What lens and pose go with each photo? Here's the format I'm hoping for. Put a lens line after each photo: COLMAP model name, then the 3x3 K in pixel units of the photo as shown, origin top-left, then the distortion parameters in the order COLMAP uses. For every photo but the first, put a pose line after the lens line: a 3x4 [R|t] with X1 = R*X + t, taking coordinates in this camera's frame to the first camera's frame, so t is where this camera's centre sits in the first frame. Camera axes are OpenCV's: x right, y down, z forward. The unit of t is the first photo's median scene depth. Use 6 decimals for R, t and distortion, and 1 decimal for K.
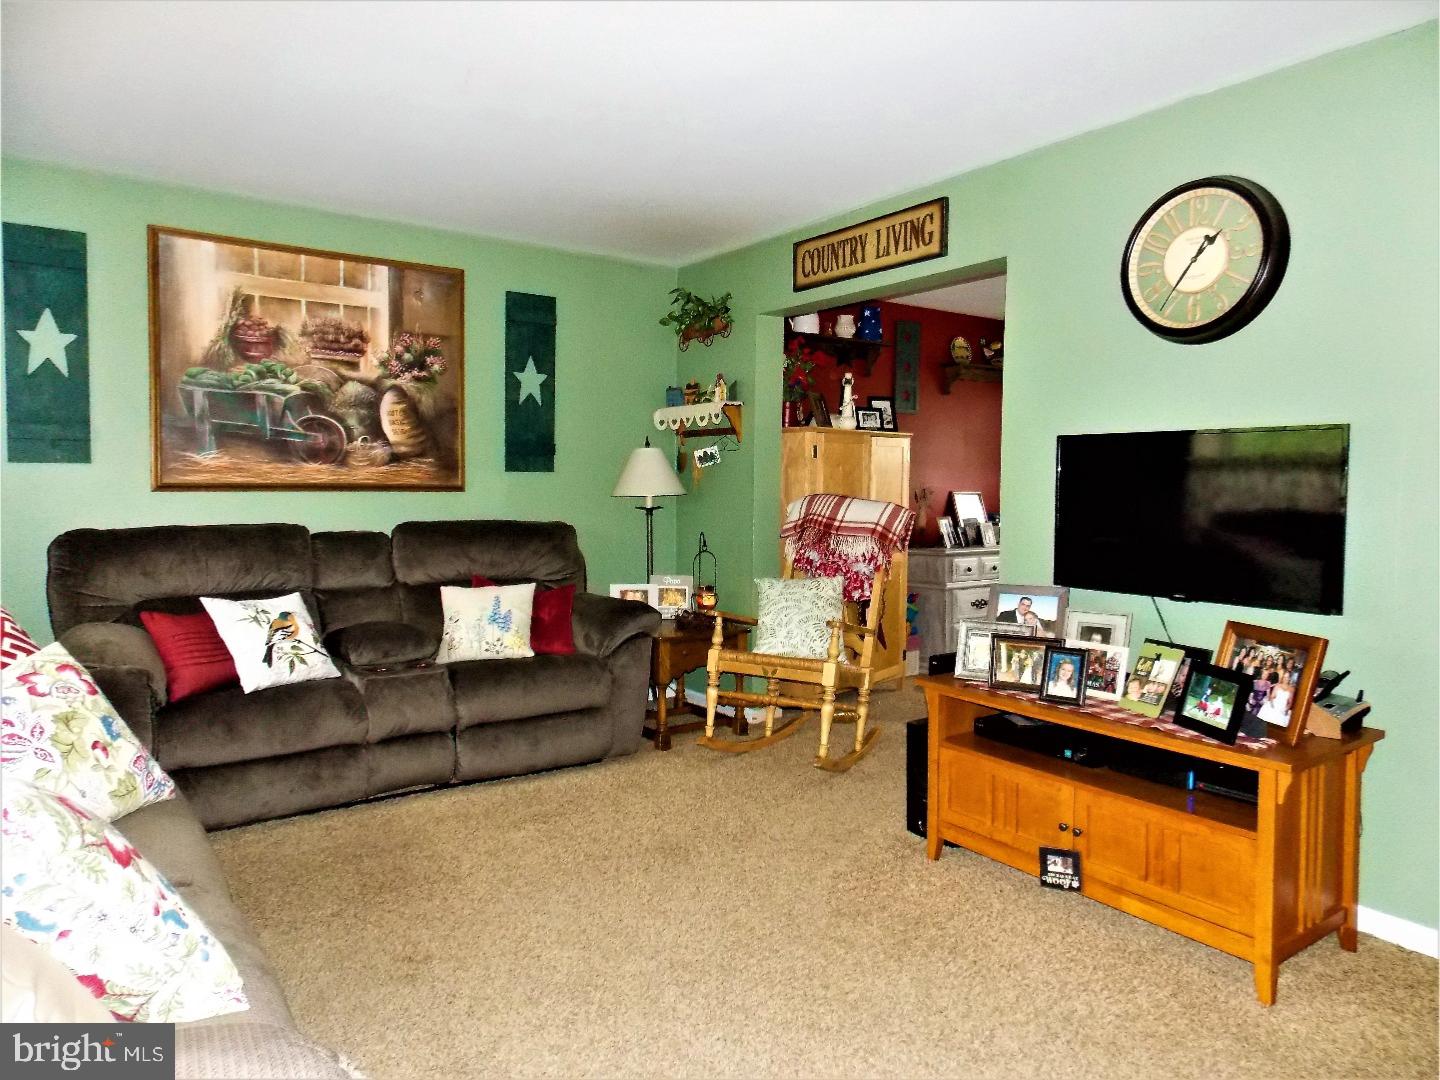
lens RADIAL K [[960.2, 0, 729.3], [0, 960.2, 527.5], [0, 0, 1]] dist [0.014853, -0.019717]
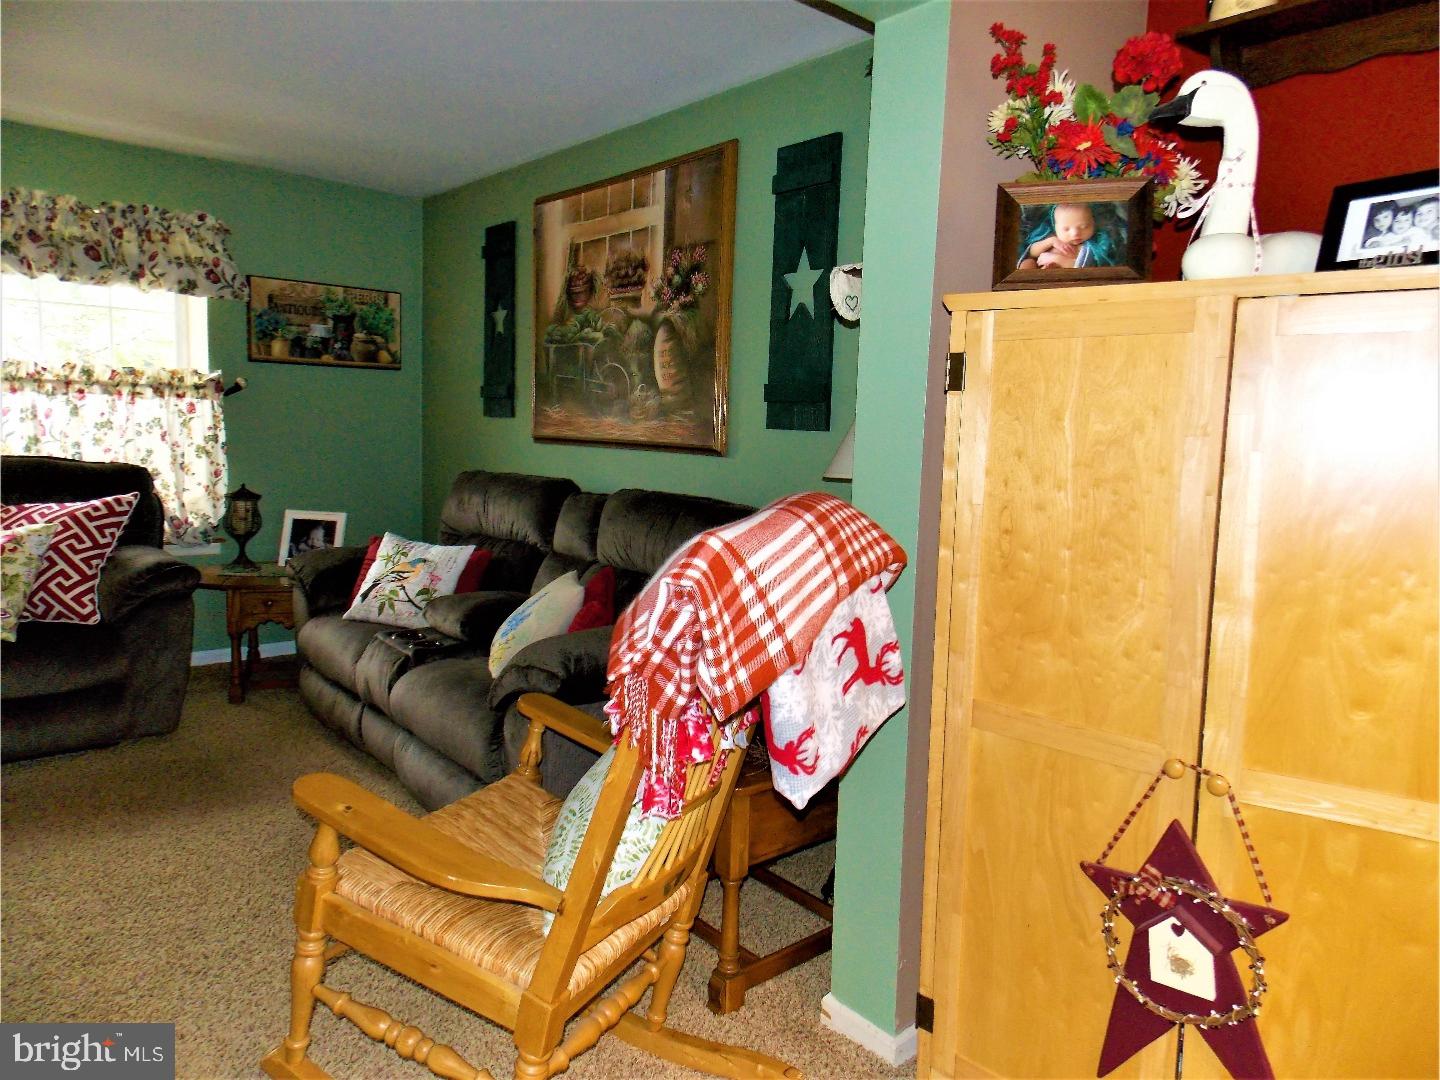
lens RADIAL K [[960.2, 0, 718.4], [0, 960.2, 528.3], [0, 0, 1]] dist [0.014853, -0.019717]
pose [[0.065076, 0.104059, -0.992440, 0.500418], [-0.080092, 0.991884, 0.098749, -0.061792], [0.994661, 0.073061, 0.072882, 1.073879]]
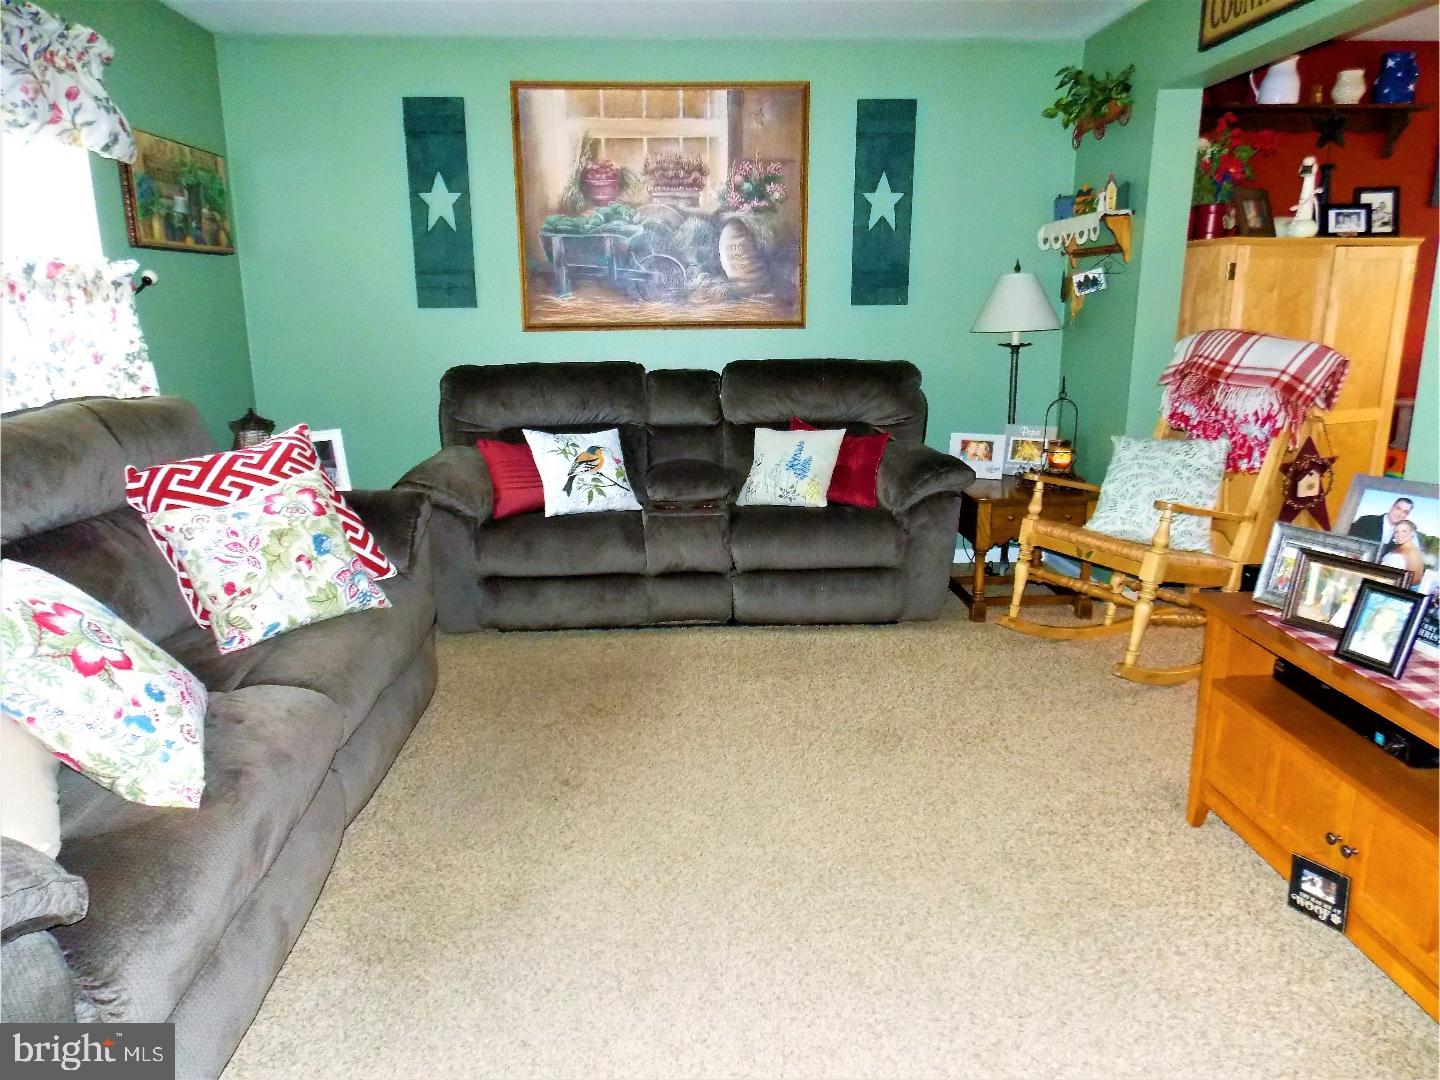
lens RADIAL K [[960.2, 0, 718.2], [0, 960.2, 526.4], [0, 0, 1]] dist [0.014853, -0.019717]
pose [[0.836017, 0.108799, -0.537809, 0.215963], [-0.009335, 0.982823, 0.184315, -0.021046], [0.548624, -0.149070, 0.822672, 0.148002]]
